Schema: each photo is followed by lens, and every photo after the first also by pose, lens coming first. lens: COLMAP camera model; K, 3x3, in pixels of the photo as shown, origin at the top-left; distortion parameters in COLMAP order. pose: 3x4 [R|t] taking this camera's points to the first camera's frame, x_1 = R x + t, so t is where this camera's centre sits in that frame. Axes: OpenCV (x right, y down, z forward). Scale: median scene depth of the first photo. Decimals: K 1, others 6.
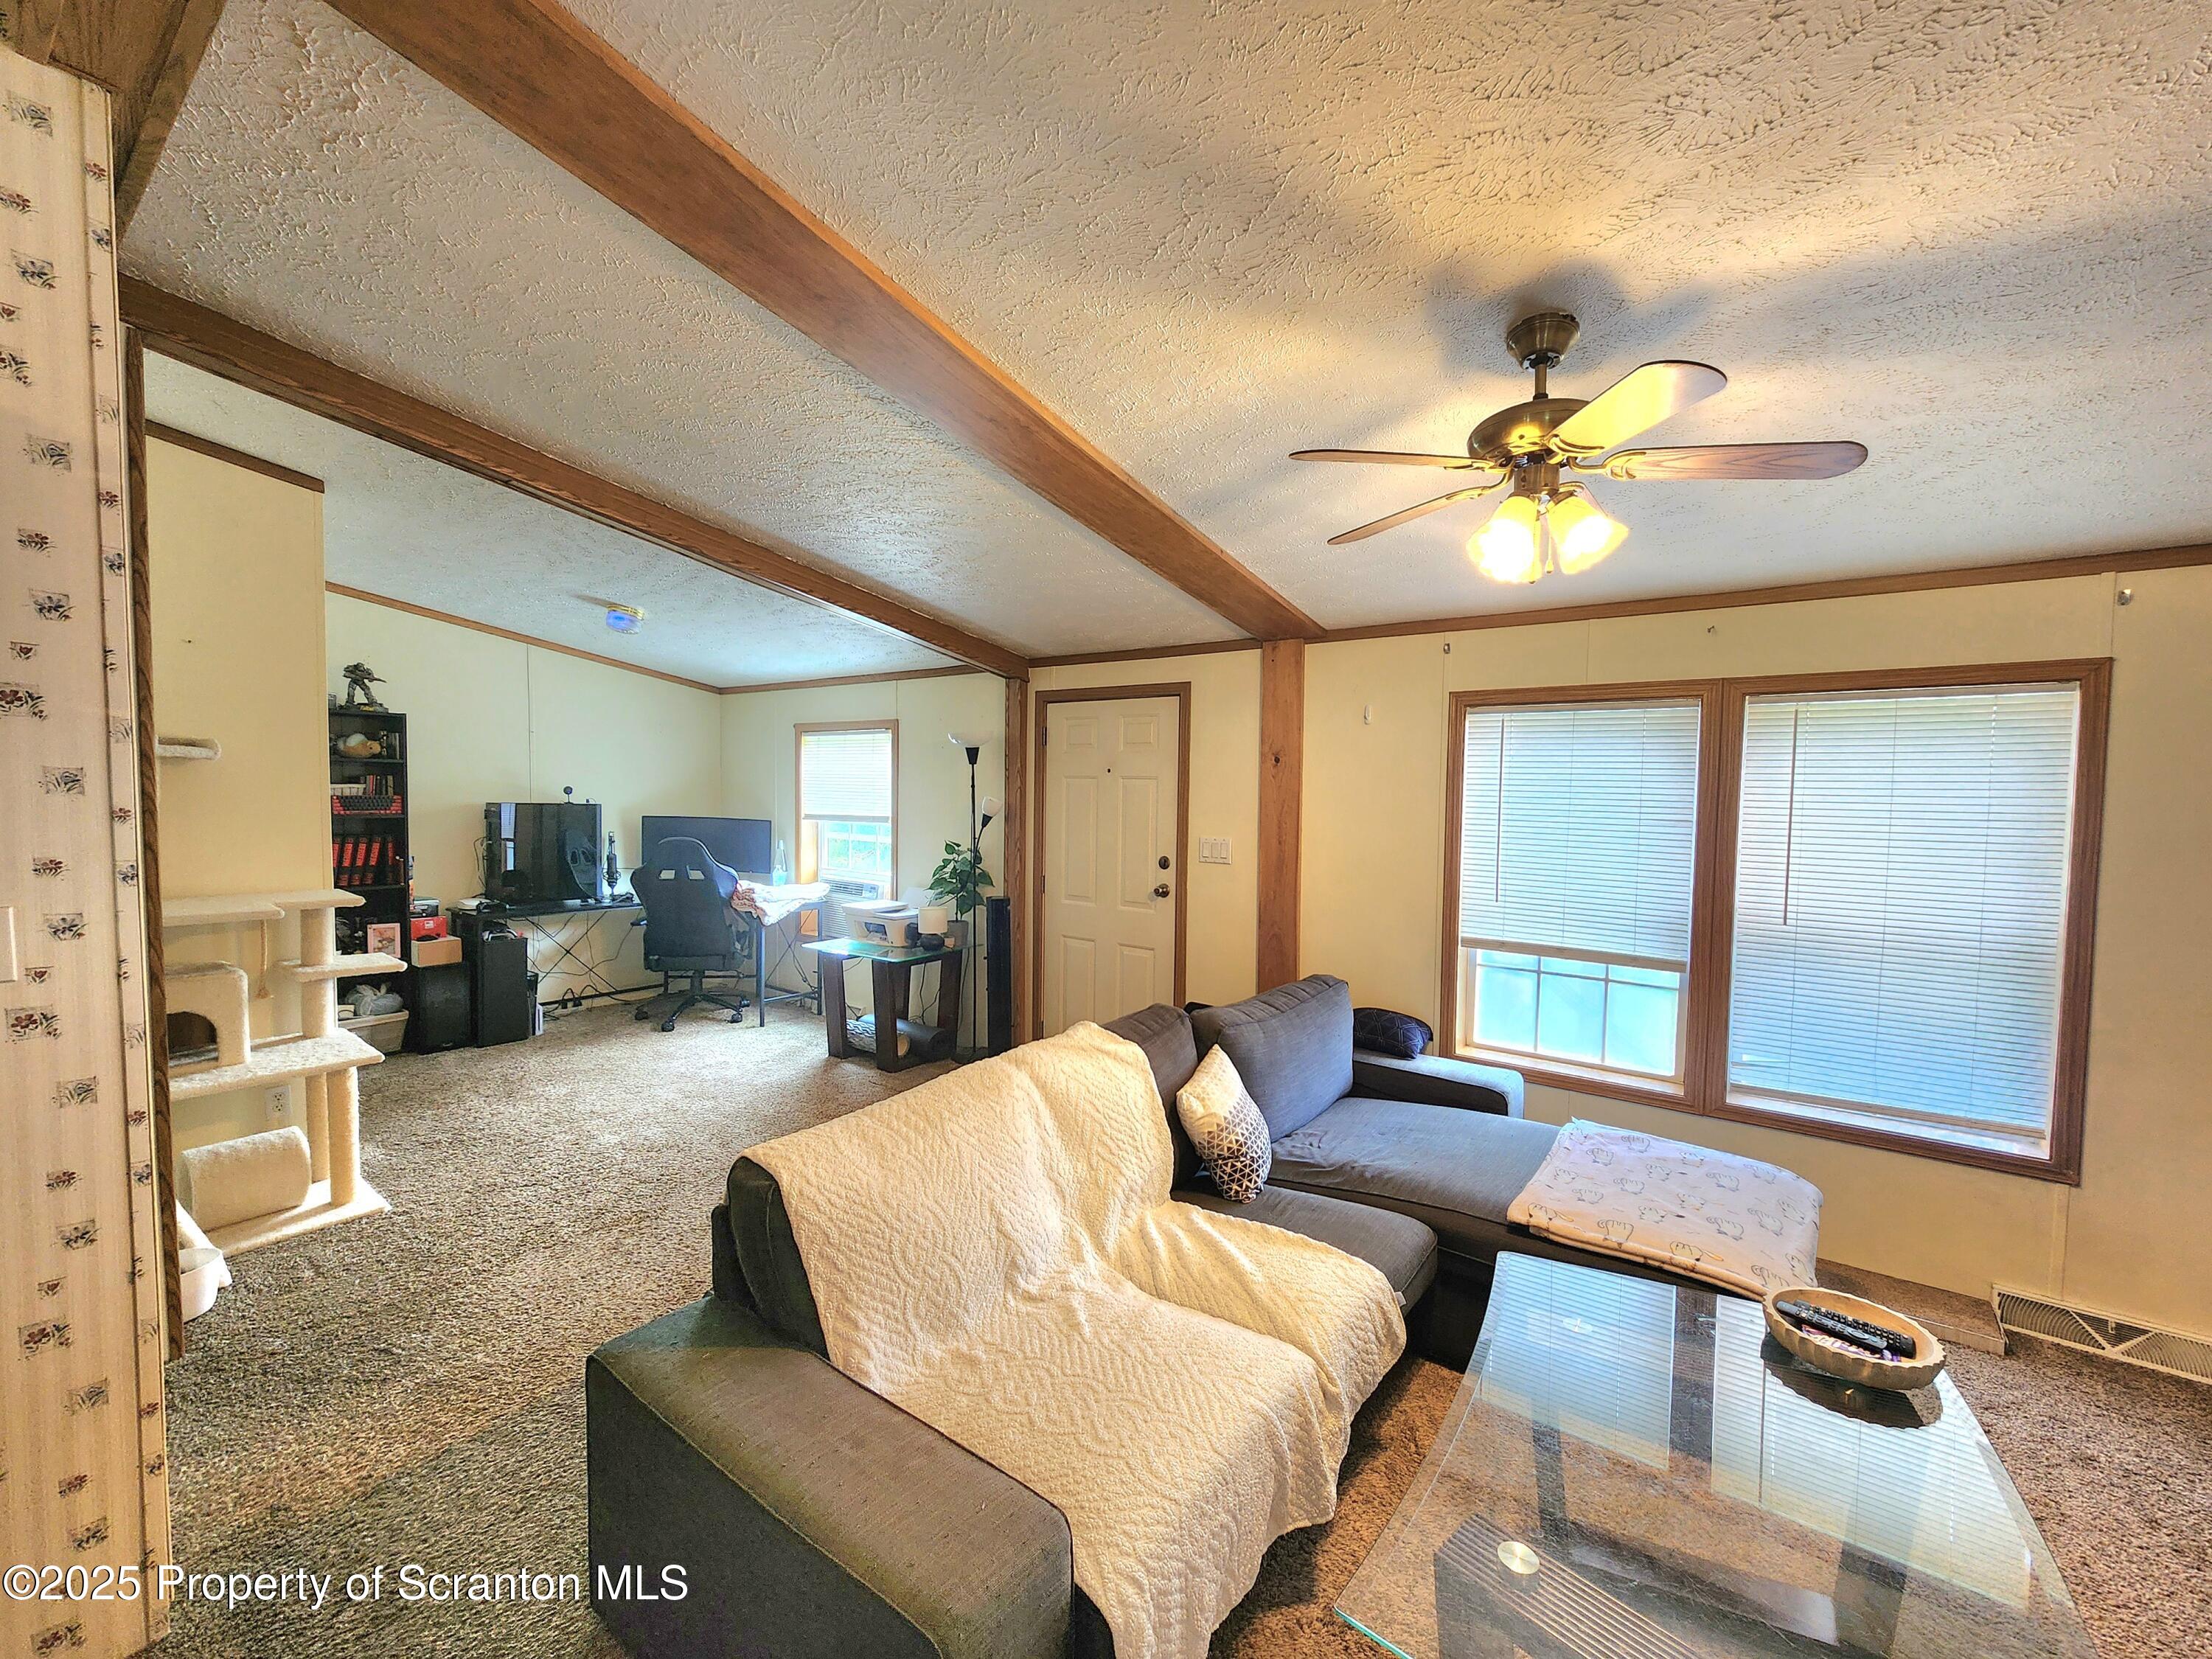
lens RADIAL K [[906.9, 0, 1102.8], [0, 906.9, 828.8], [0, 0, 1]] dist [-0.001571, 0.001319]
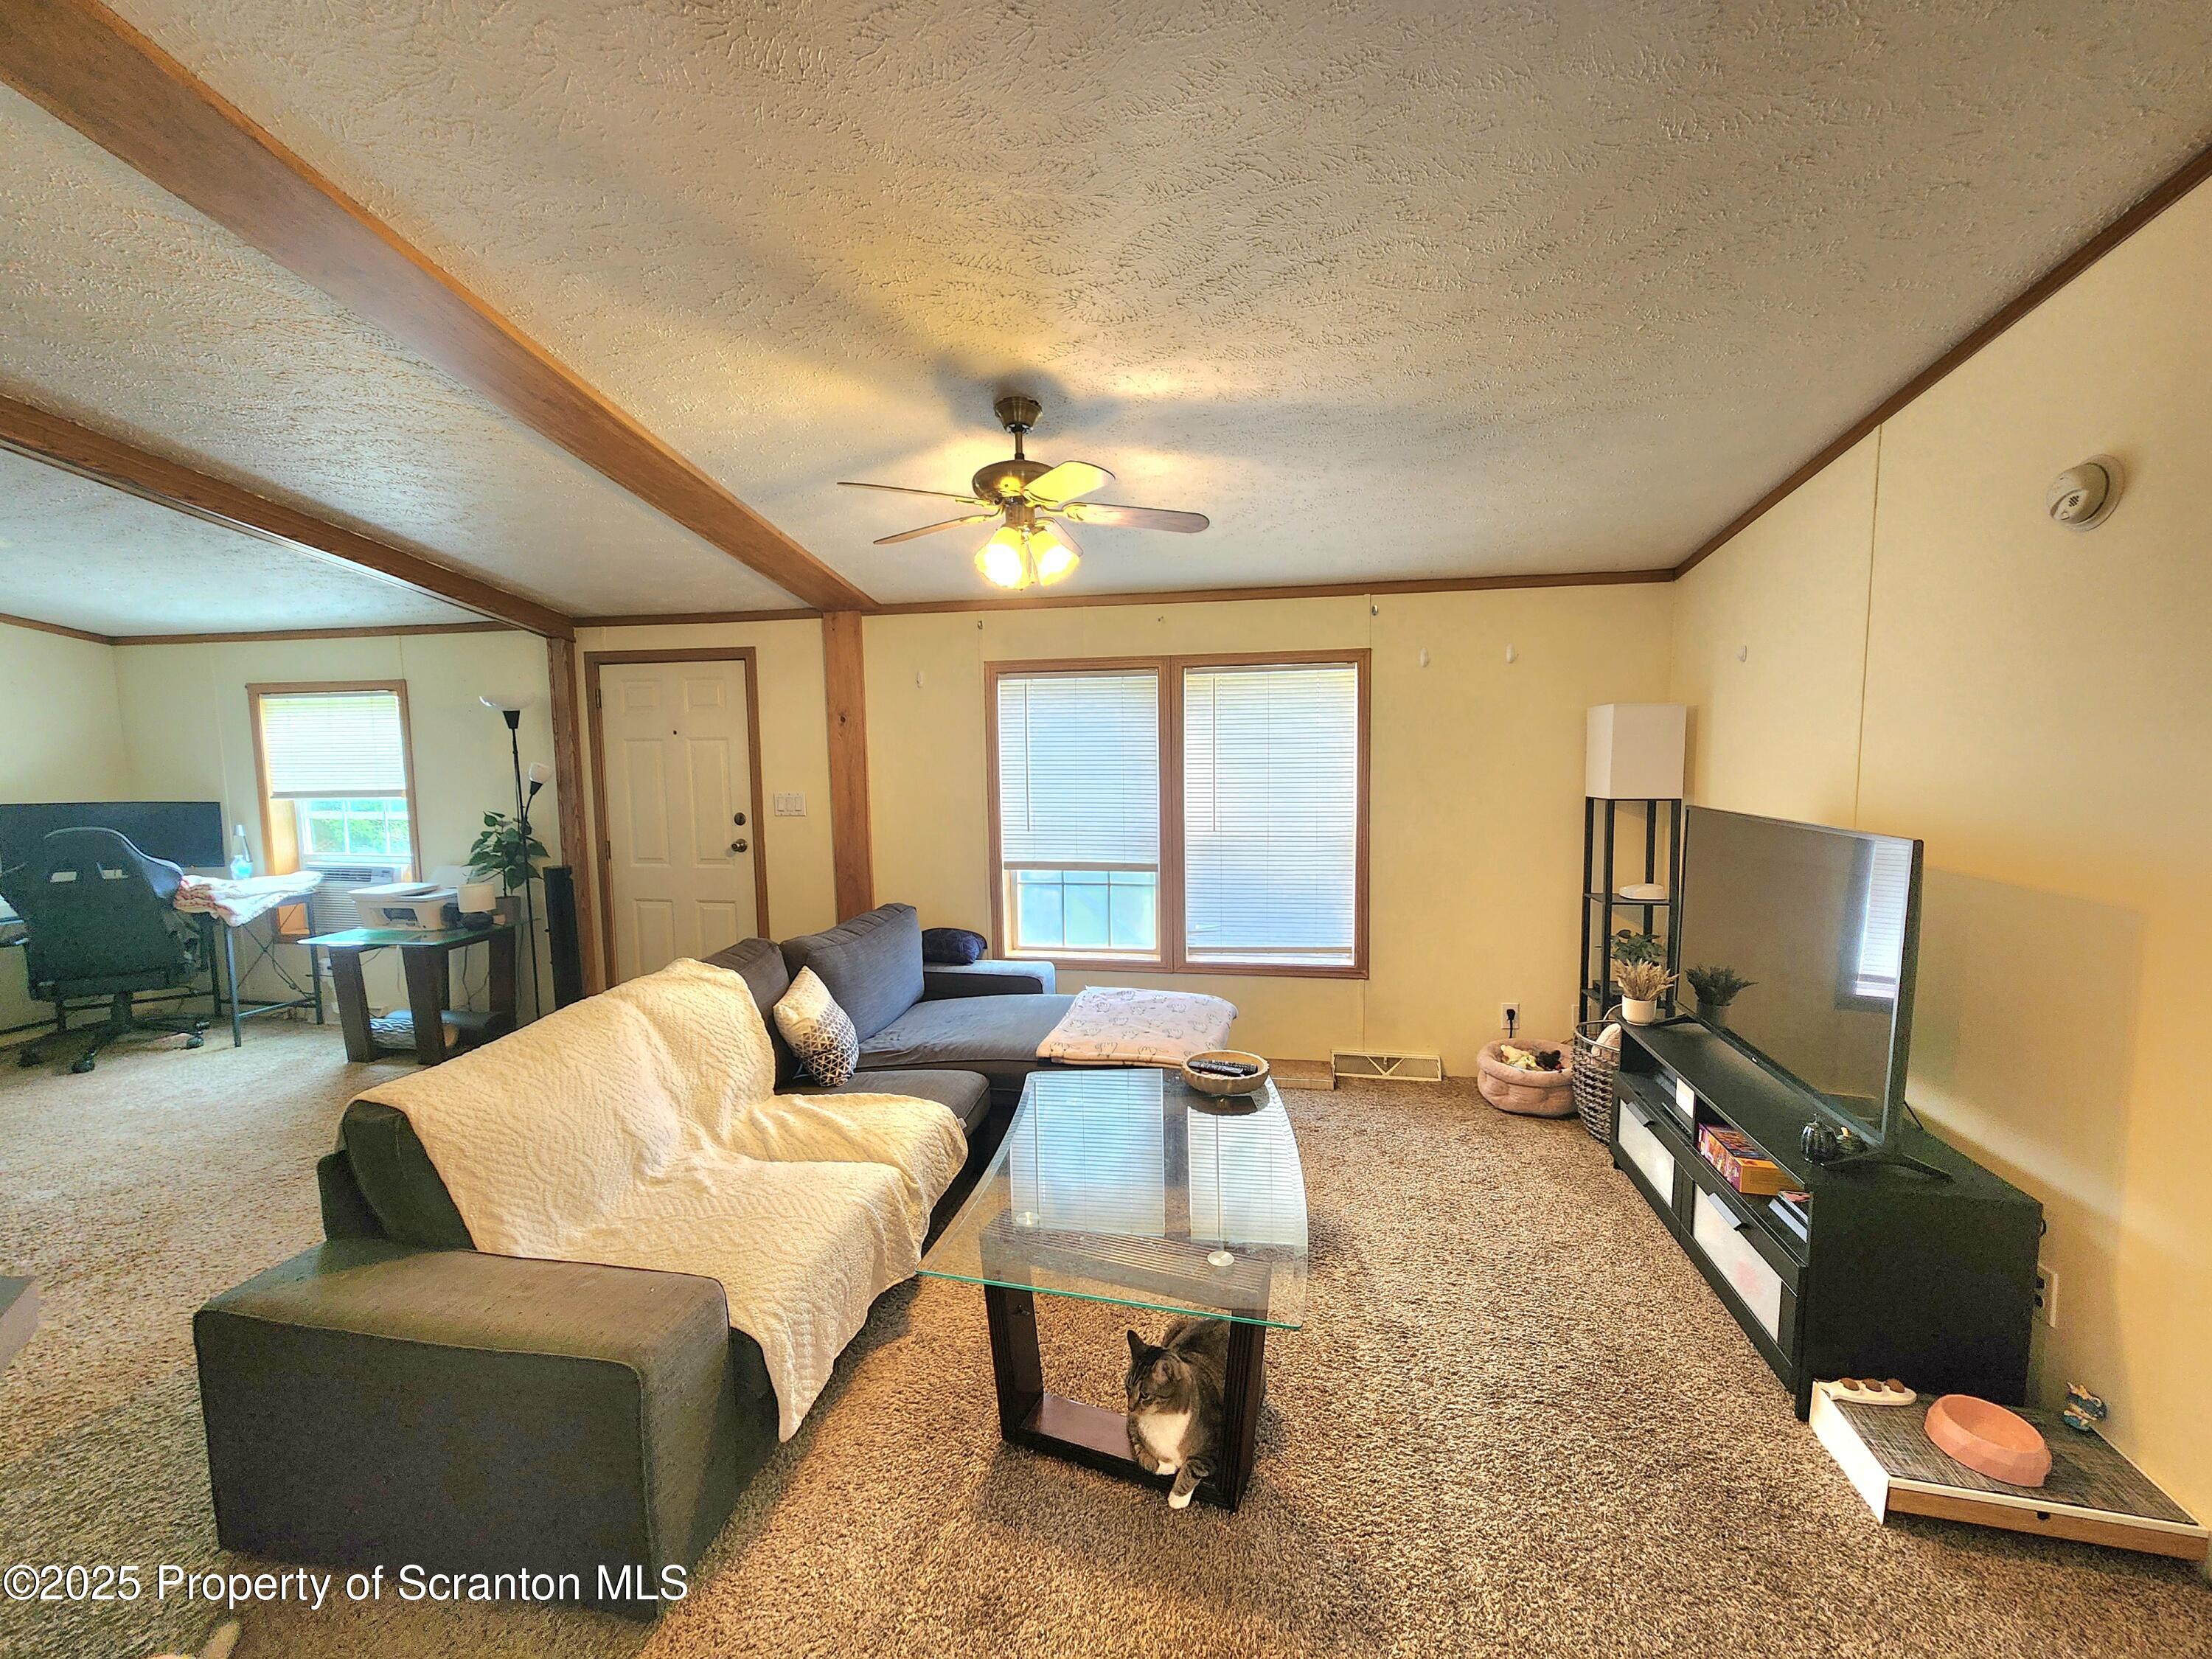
lens RADIAL K [[906.9, 0, 1100.8], [0, 906.9, 829.0], [0, 0, 1]] dist [-0.001571, 0.001319]
pose [[0.893670, -0.067892, 0.443558, -0.043423], [0.047521, 0.997248, 0.056897, 0.015505], [-0.446200, -0.029769, 0.894438, -0.224899]]
